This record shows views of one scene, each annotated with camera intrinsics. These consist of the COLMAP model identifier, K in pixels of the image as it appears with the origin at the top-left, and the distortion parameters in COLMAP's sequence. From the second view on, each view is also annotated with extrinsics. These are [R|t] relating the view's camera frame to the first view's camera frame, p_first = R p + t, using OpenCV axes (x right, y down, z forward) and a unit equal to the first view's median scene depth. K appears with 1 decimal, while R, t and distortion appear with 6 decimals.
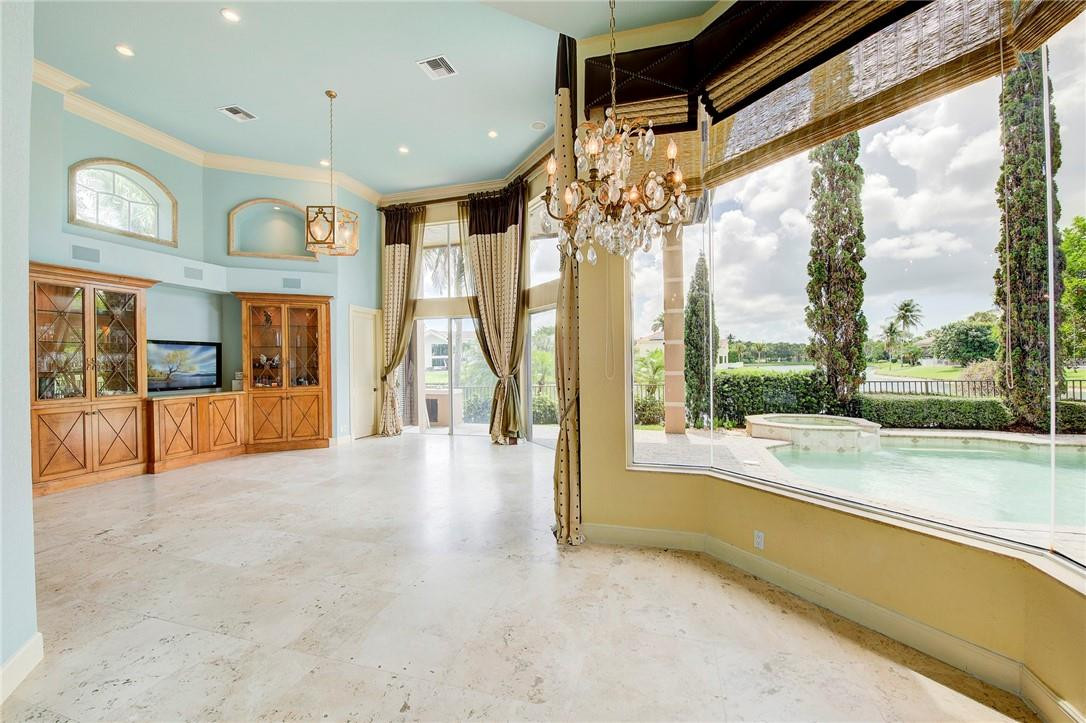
lens RADIAL K [[431.9, 0, 543.7], [0, 431.9, 362.7], [0, 0, 1]] dist [-0.017035, -0.000631]
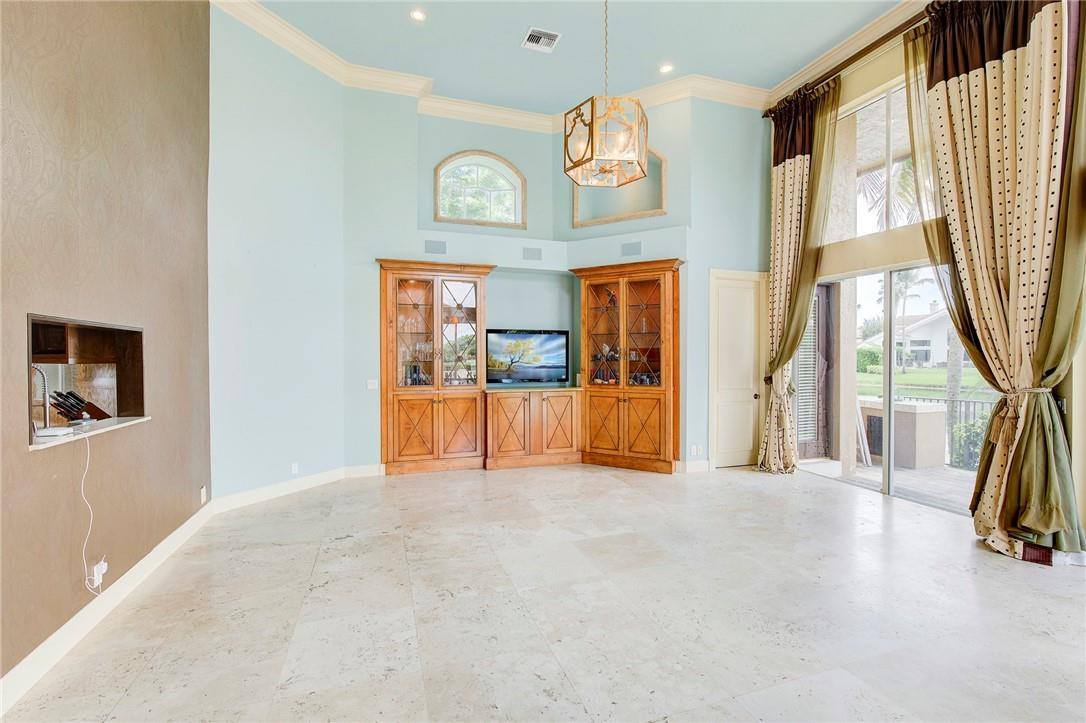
lens RADIAL K [[480.9, 0, 543.0], [0, 480.9, 361.5], [0, 0, 1]] dist [-0.013986, -0.000680]
pose [[0.568422, 0.019902, -0.822496, 0.025556], [-0.007380, 0.999791, 0.019092, -0.001817], [0.822704, -0.004782, 0.568450, 0.387375]]
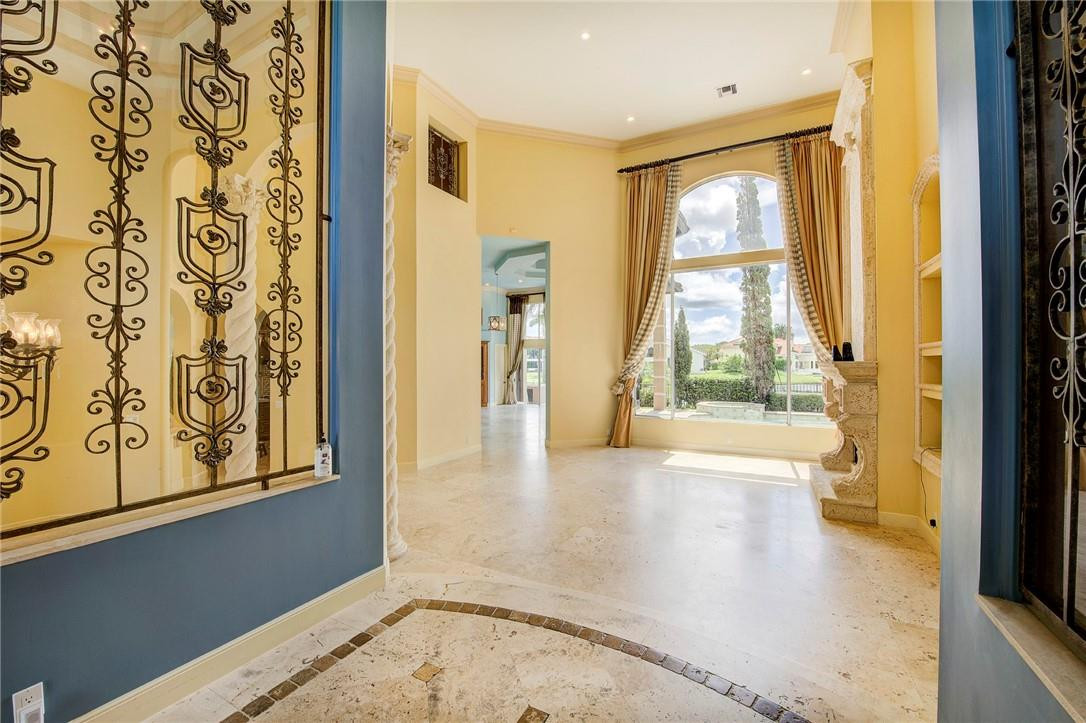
lens RADIAL K [[431.9, 0, 543.7], [0, 431.9, 362.7], [0, 0, 1]] dist [-0.017035, -0.000631]
pose [[0.977433, 0.009179, -0.211045, 0.289868], [-0.010509, 0.999931, -0.005183, -0.030563], [0.210983, 0.007284, 0.977463, -1.229087]]
